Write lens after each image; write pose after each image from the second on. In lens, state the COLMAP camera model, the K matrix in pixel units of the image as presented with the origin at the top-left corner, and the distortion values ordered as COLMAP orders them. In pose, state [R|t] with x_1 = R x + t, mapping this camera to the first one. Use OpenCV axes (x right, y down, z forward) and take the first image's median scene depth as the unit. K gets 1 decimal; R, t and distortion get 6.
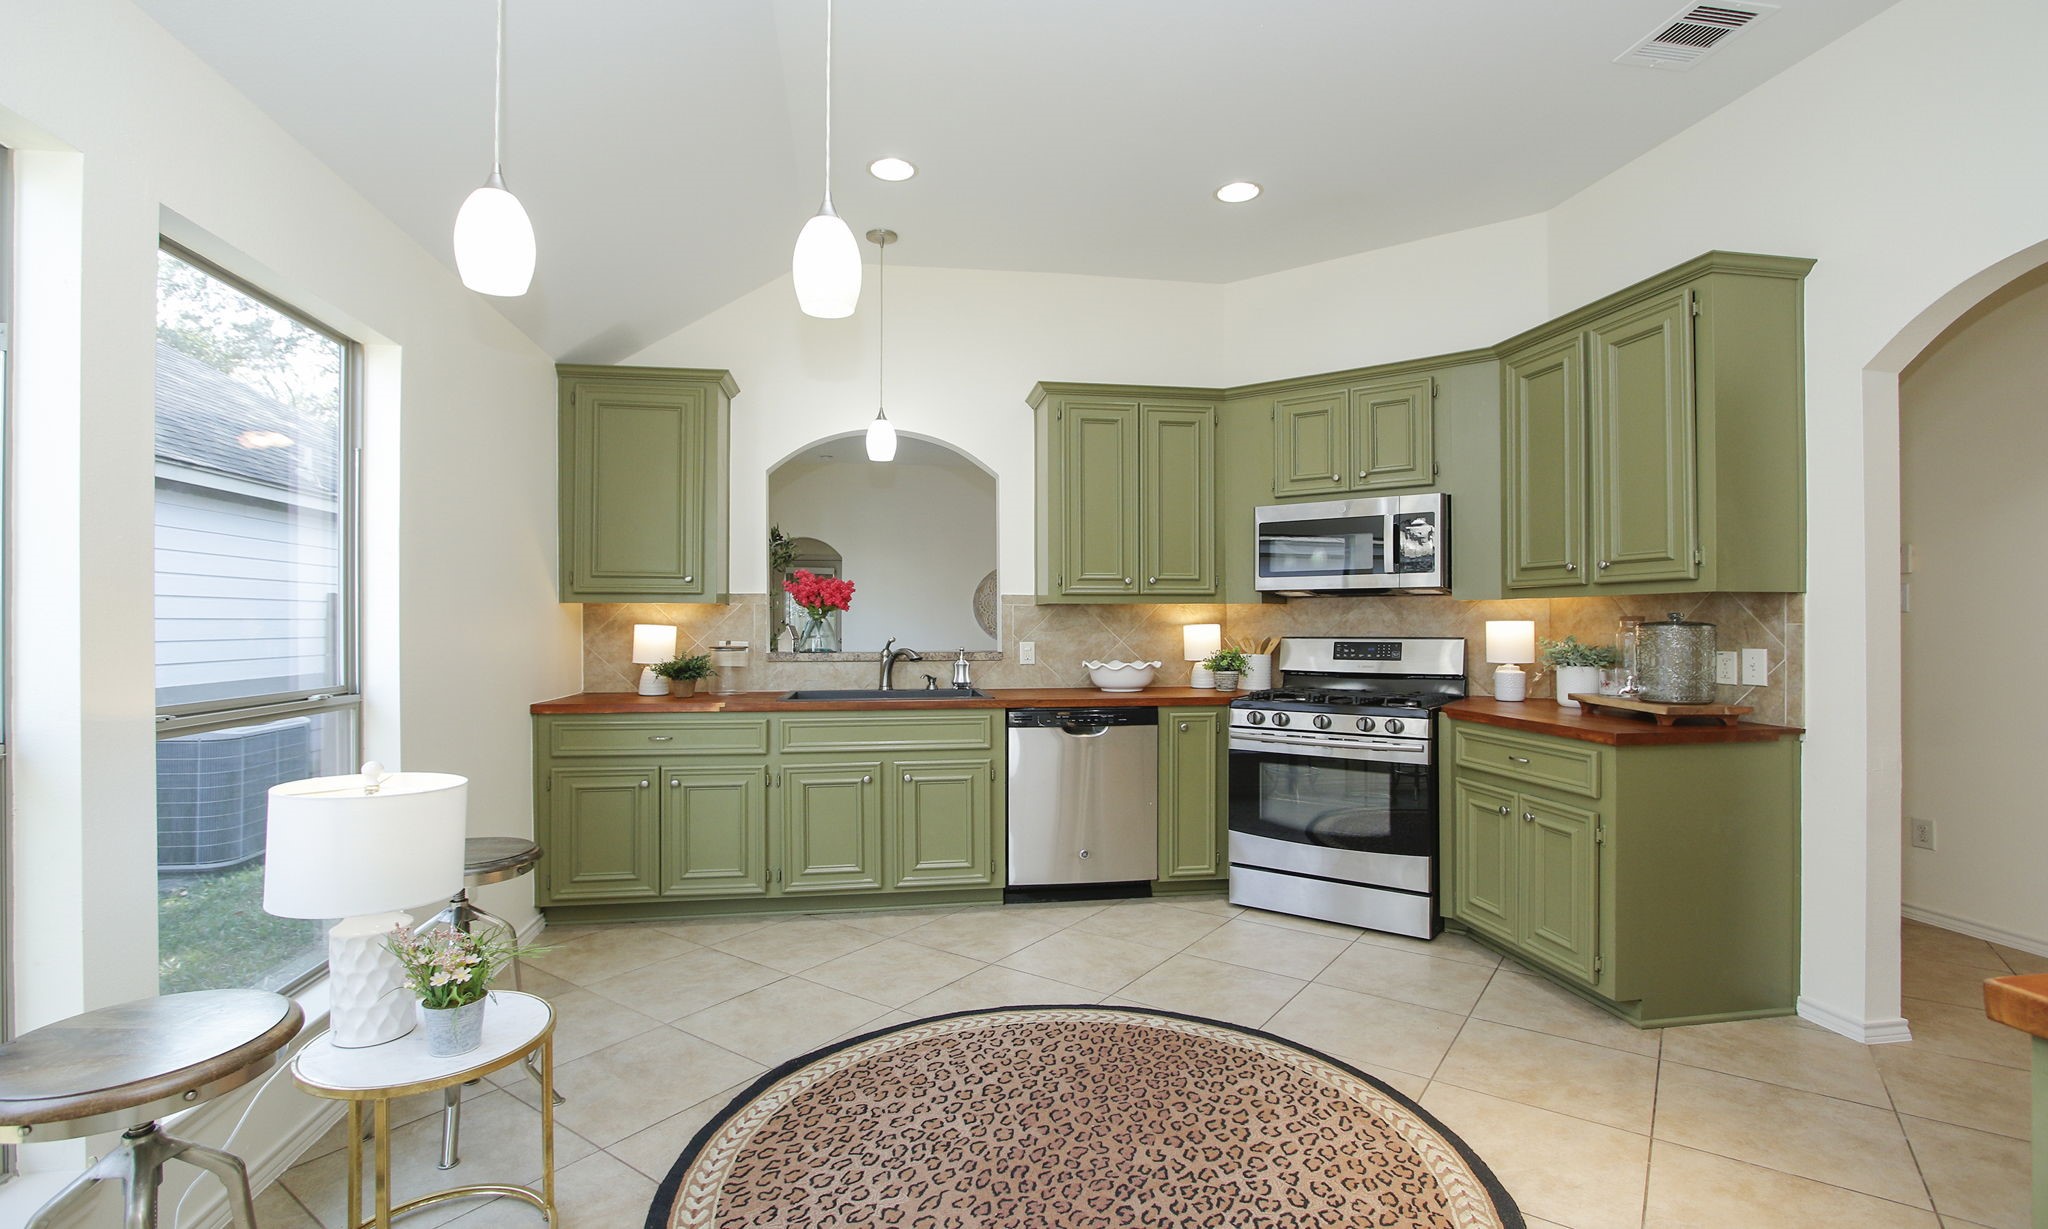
lens RADIAL K [[939.5, 0, 1006.0], [0, 939.5, 614.2], [0, 0, 1]] dist [-0.018720, 0.002721]
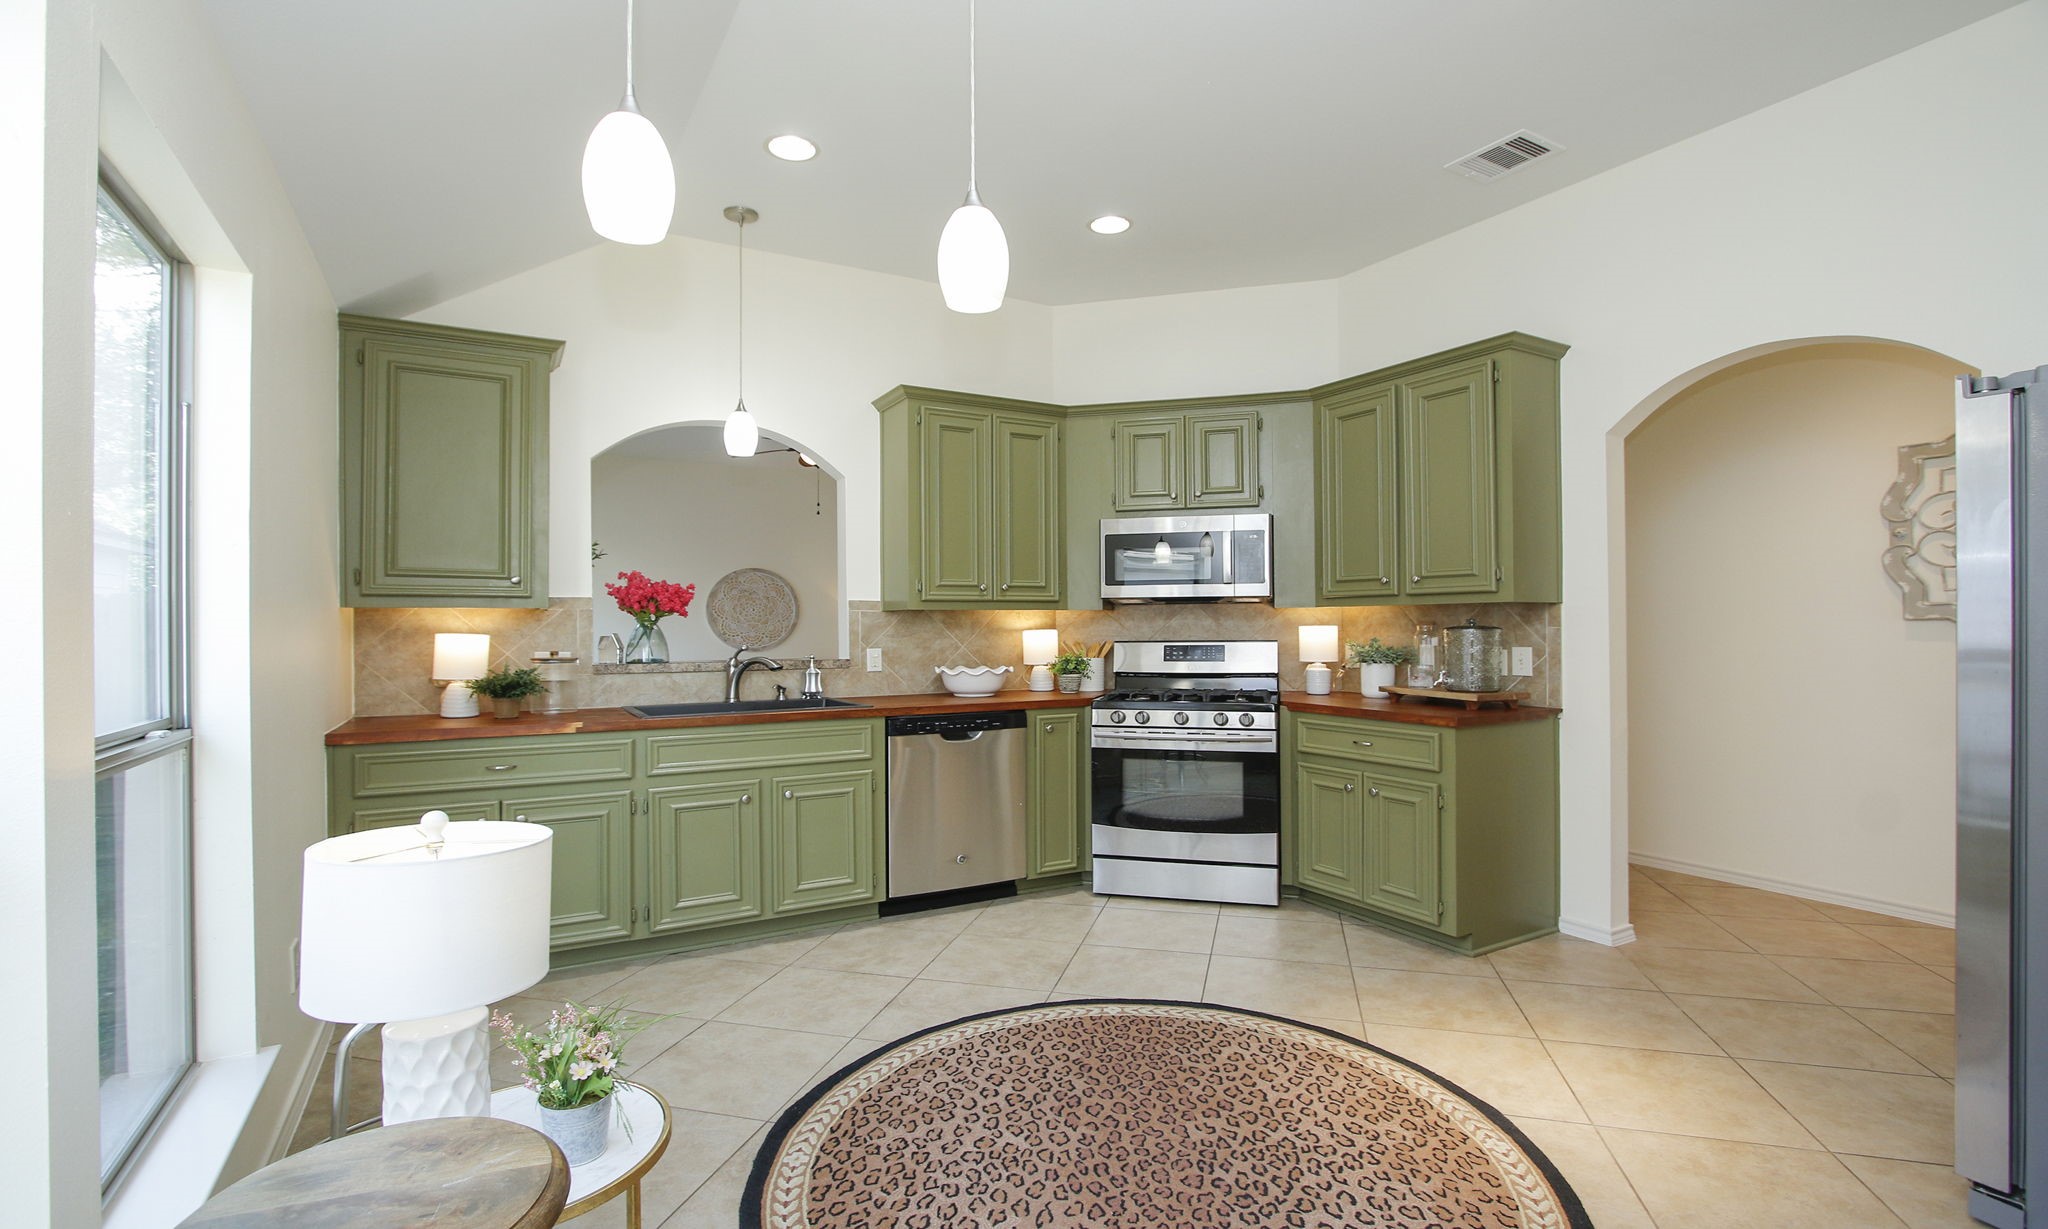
lens RADIAL K [[939.5, 0, 1005.2], [0, 939.5, 614.9], [0, 0, 1]] dist [-0.018720, 0.002721]
pose [[0.935193, 0.000662, 0.354137, -0.243102], [0.001013, 0.999989, -0.004543, -0.001219], [-0.354136, 0.004607, 0.935183, 0.045827]]
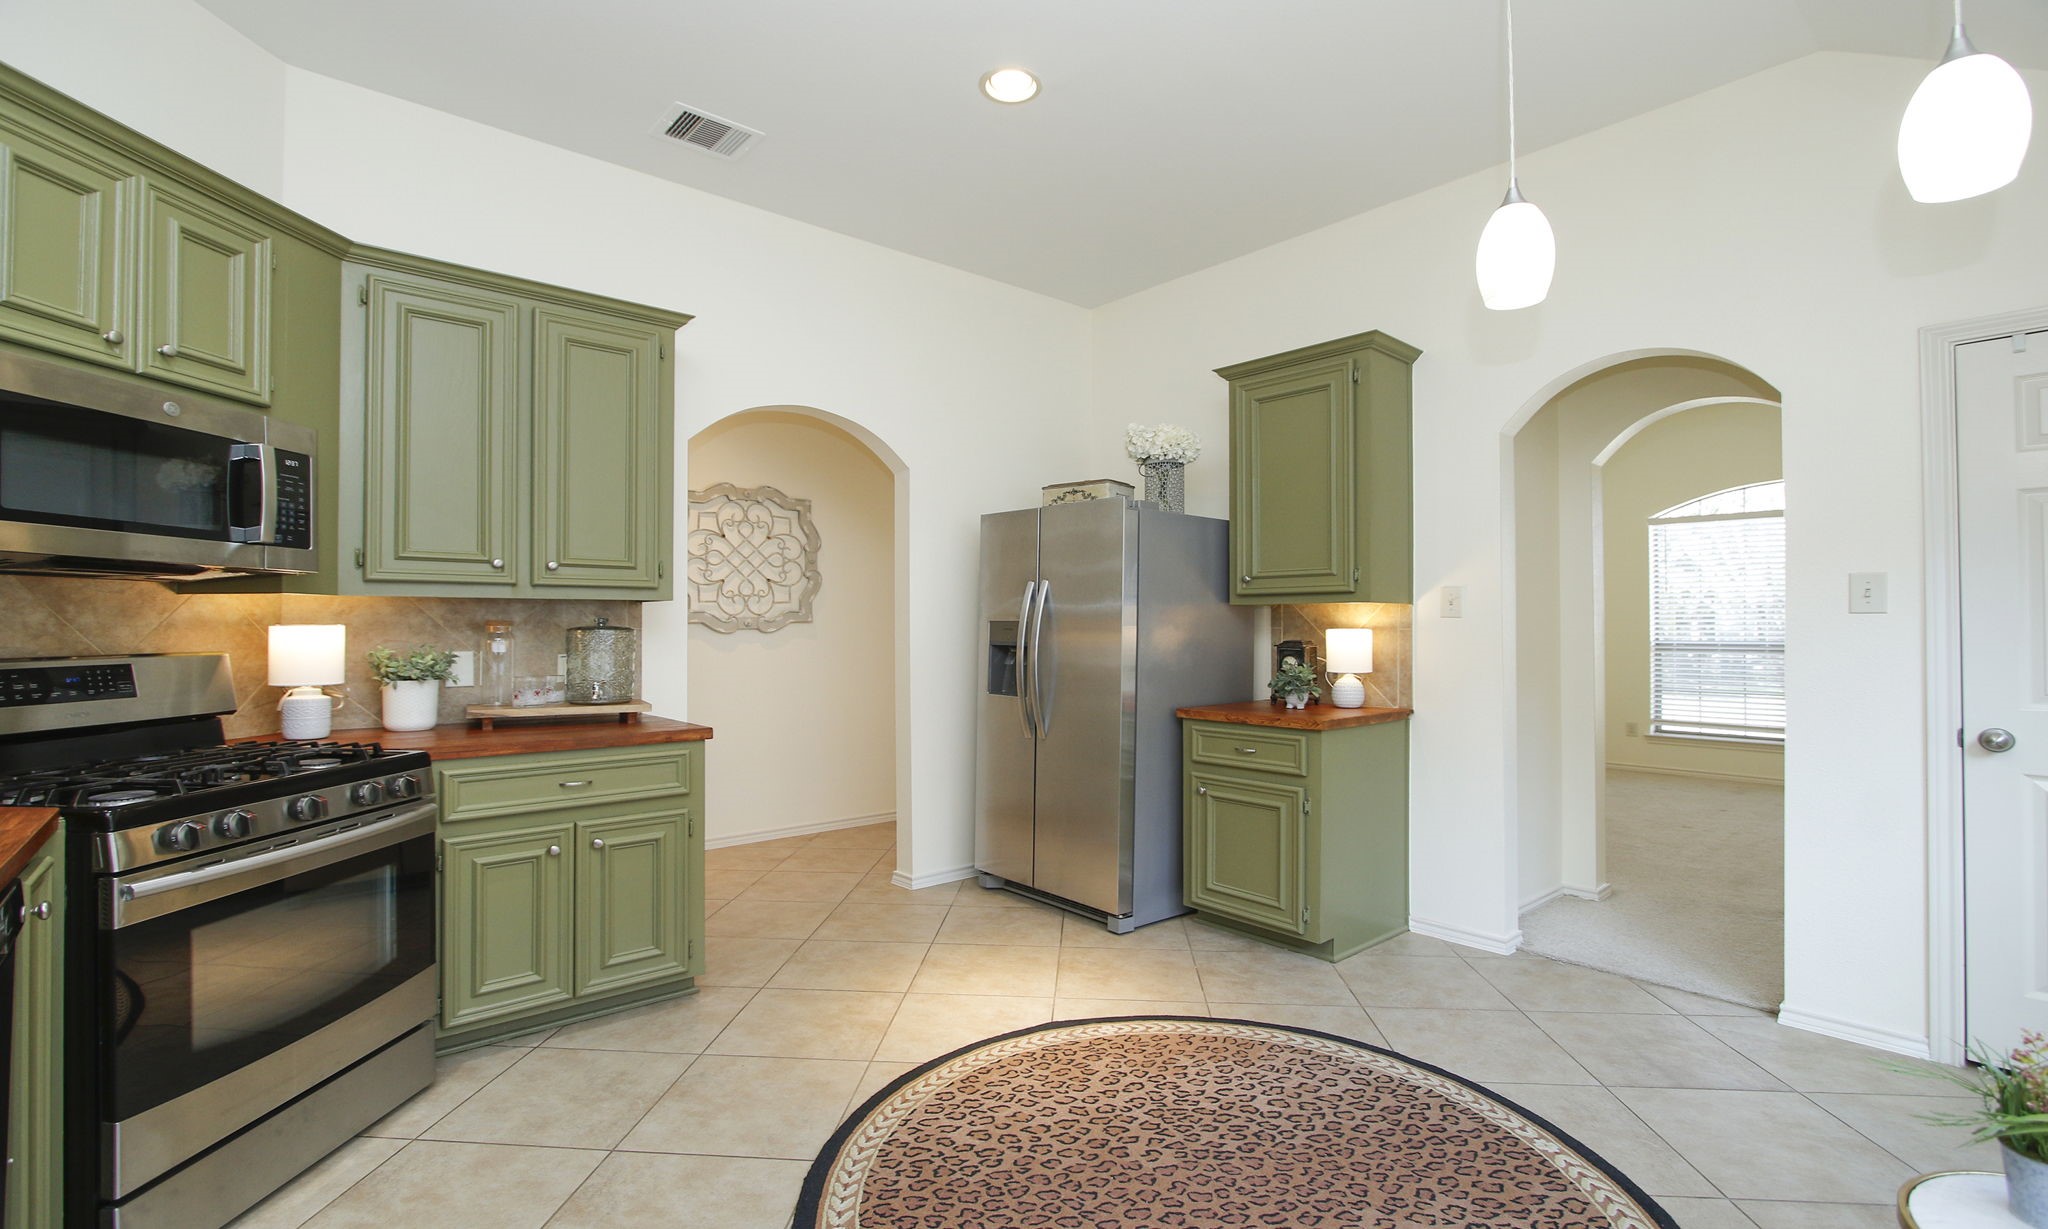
lens RADIAL K [[939.5, 0, 1026.3], [0, 939.5, 612.6], [0, 0, 1]] dist [-0.018720, 0.002721]
pose [[-0.539348, 0.012106, 0.841996, -0.350665], [-0.006914, 0.999799, -0.018804, 0.007429], [-0.842055, -0.015963, -0.539156, 0.938926]]
